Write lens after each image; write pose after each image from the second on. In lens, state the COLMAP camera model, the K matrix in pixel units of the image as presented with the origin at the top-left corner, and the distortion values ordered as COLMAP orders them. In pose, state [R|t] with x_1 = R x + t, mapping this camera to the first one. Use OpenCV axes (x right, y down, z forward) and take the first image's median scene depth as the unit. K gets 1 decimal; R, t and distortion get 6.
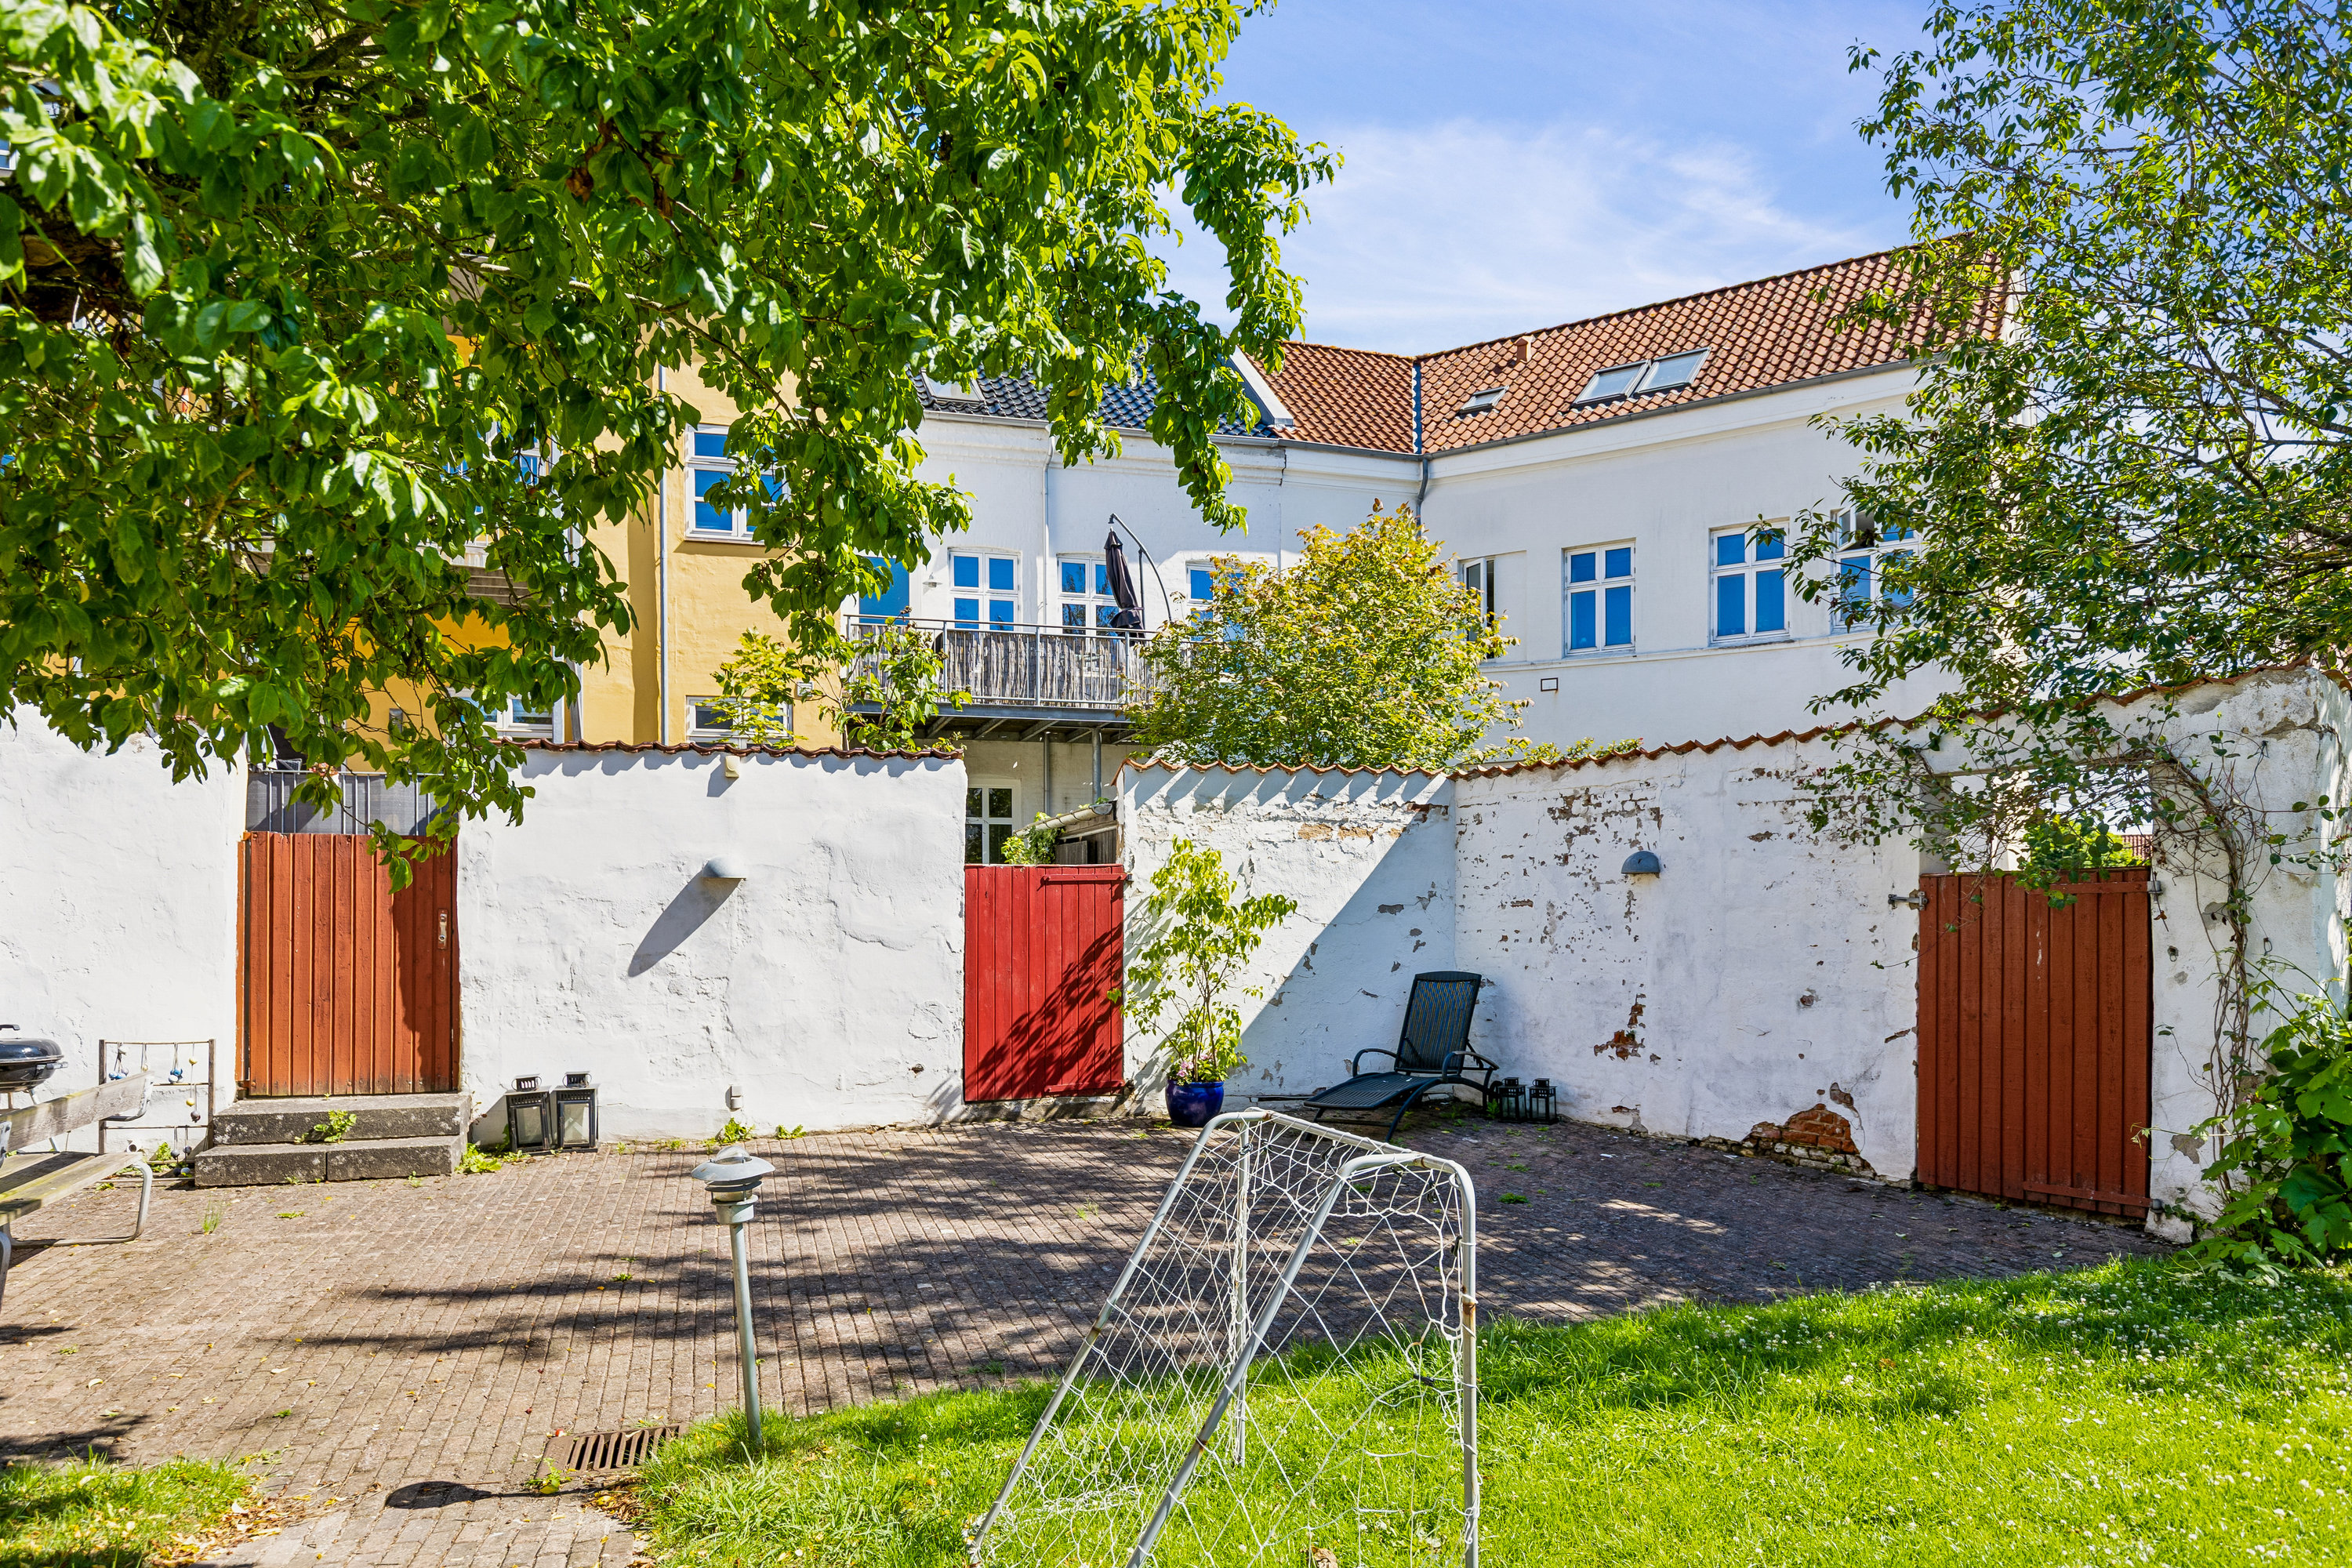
lens RADIAL K [[1494.7, 0, 1175.9], [0, 1494.7, 883.0], [0, 0, 1]] dist [0.000346, -0.001039]
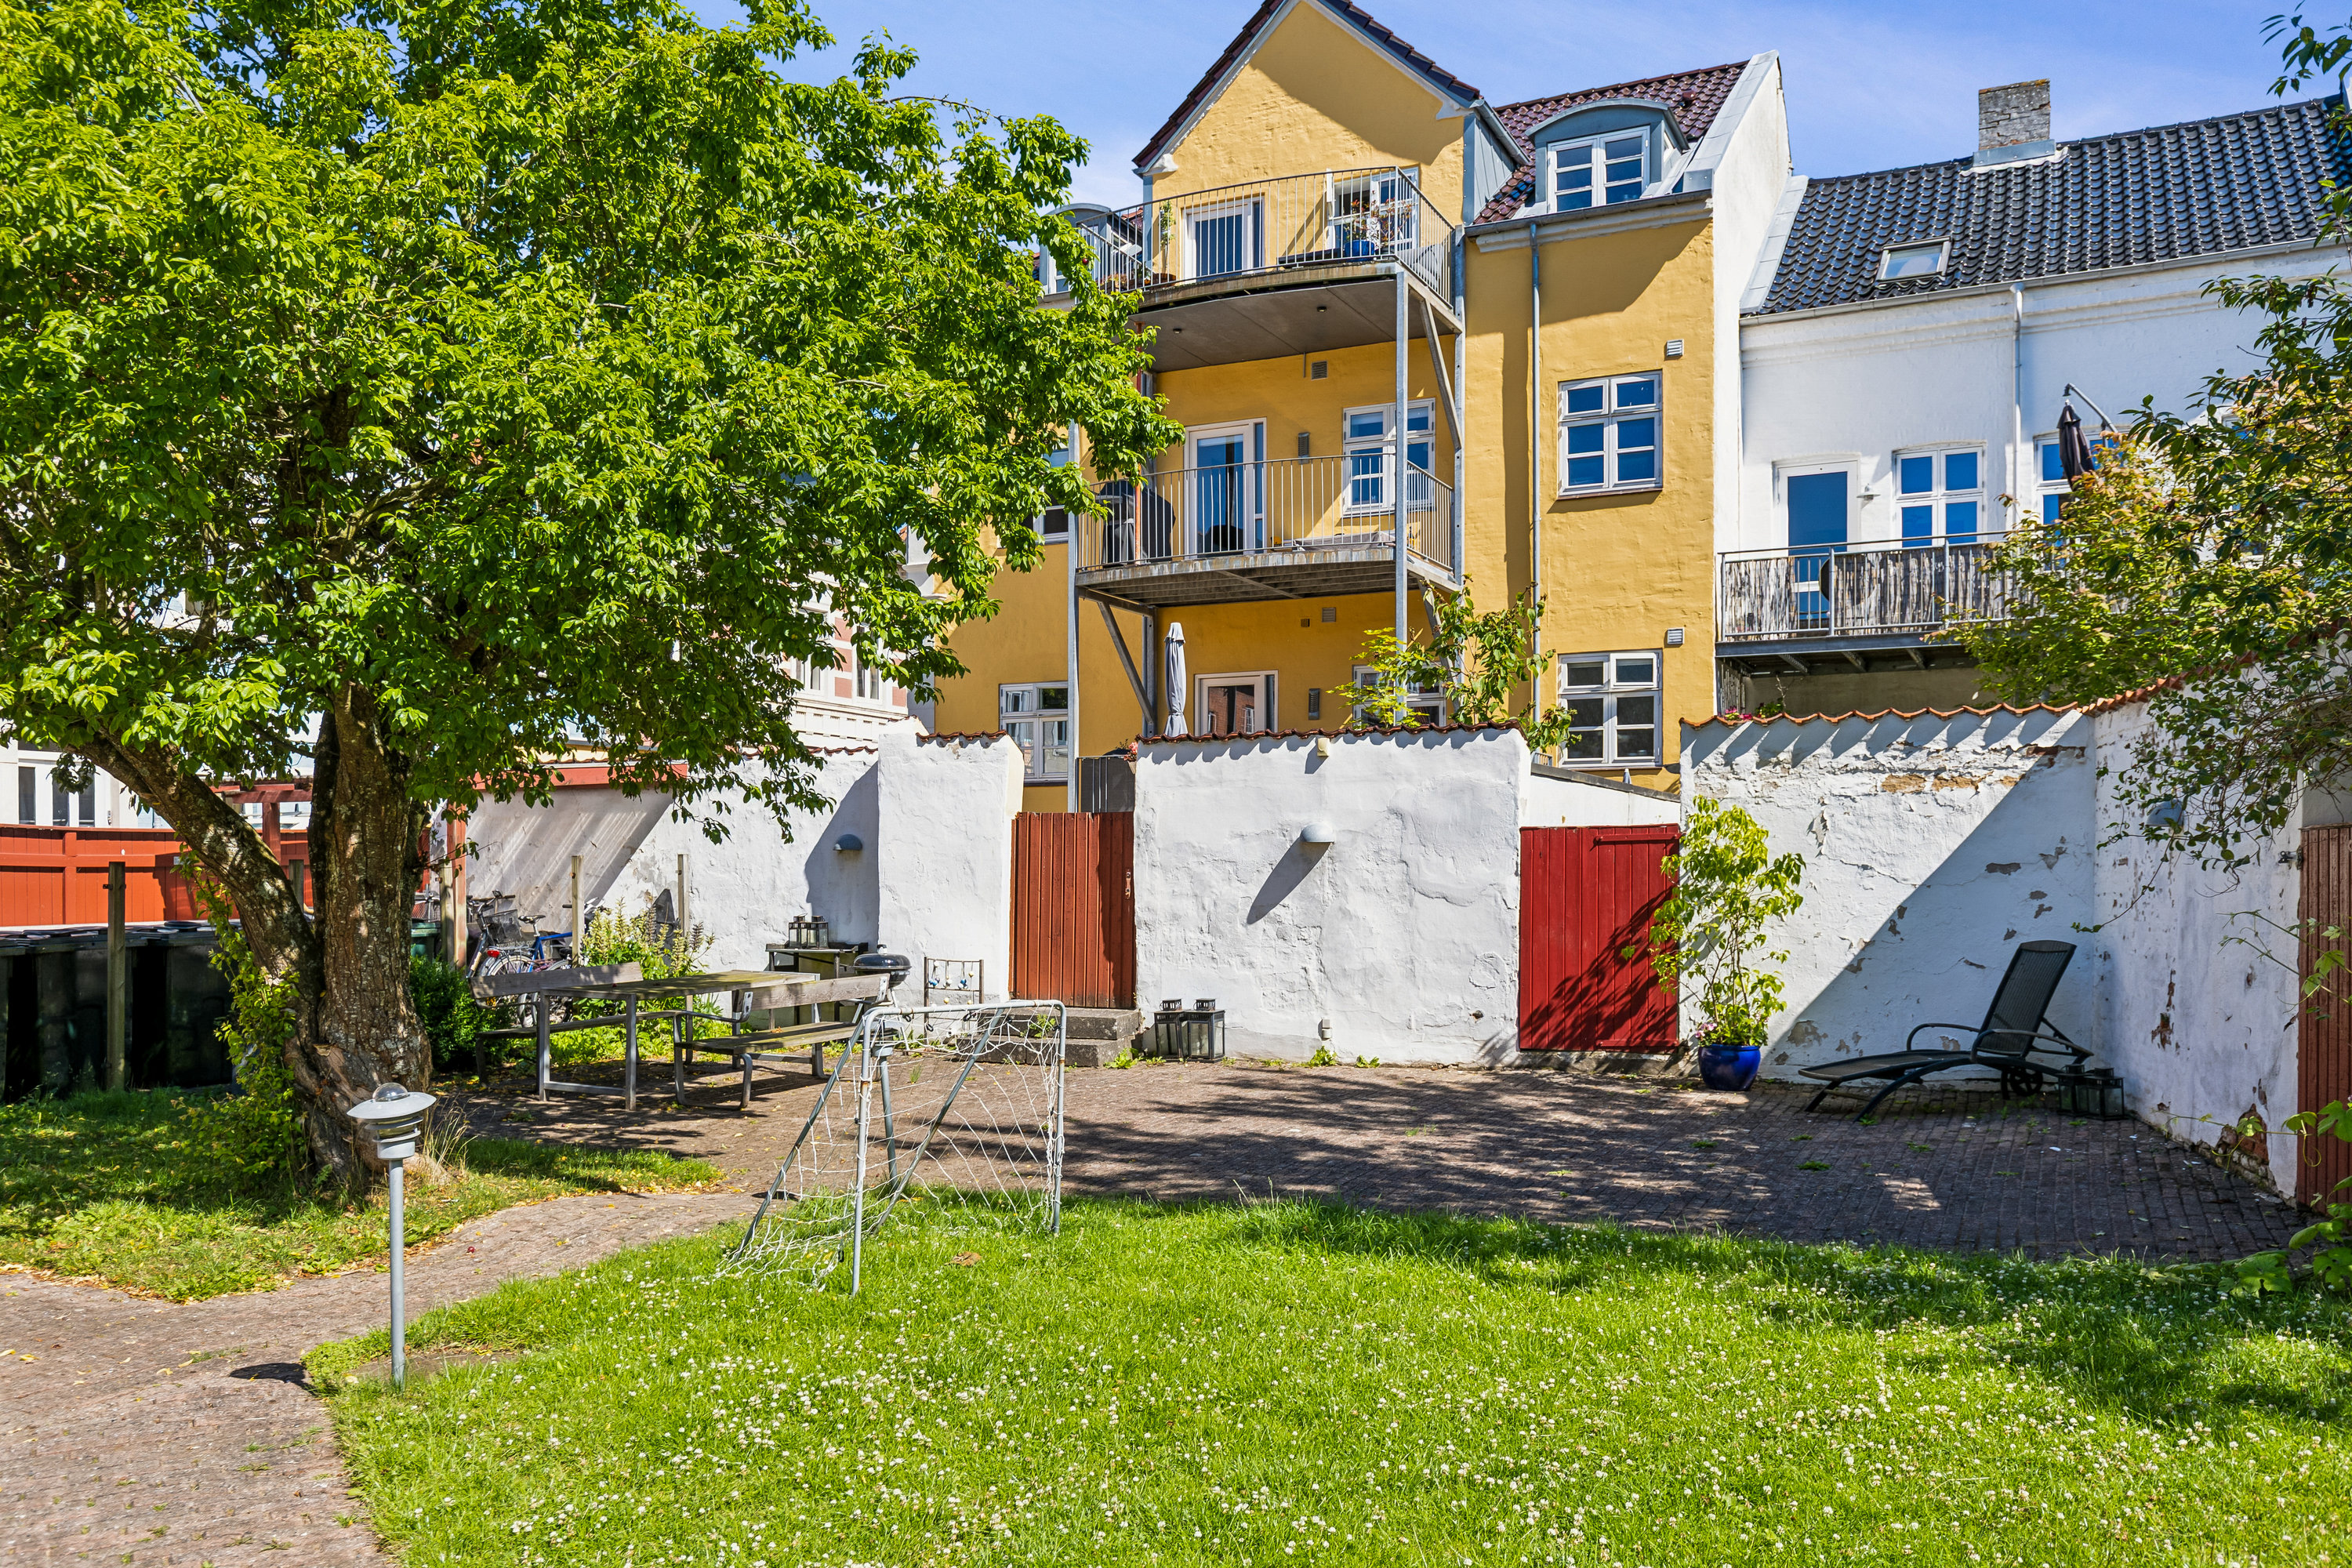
lens RADIAL K [[1816.4, 0, 1176.0], [0, 1816.4, 784.0], [0, 0, 1]] dist [-0.003290, -0.001267]
pose [[0.733668, -0.031053, -0.678798, 0.555559], [0.012334, 0.999399, -0.032390, -0.003791], [0.679396, 0.015391, 0.733611, -0.121015]]
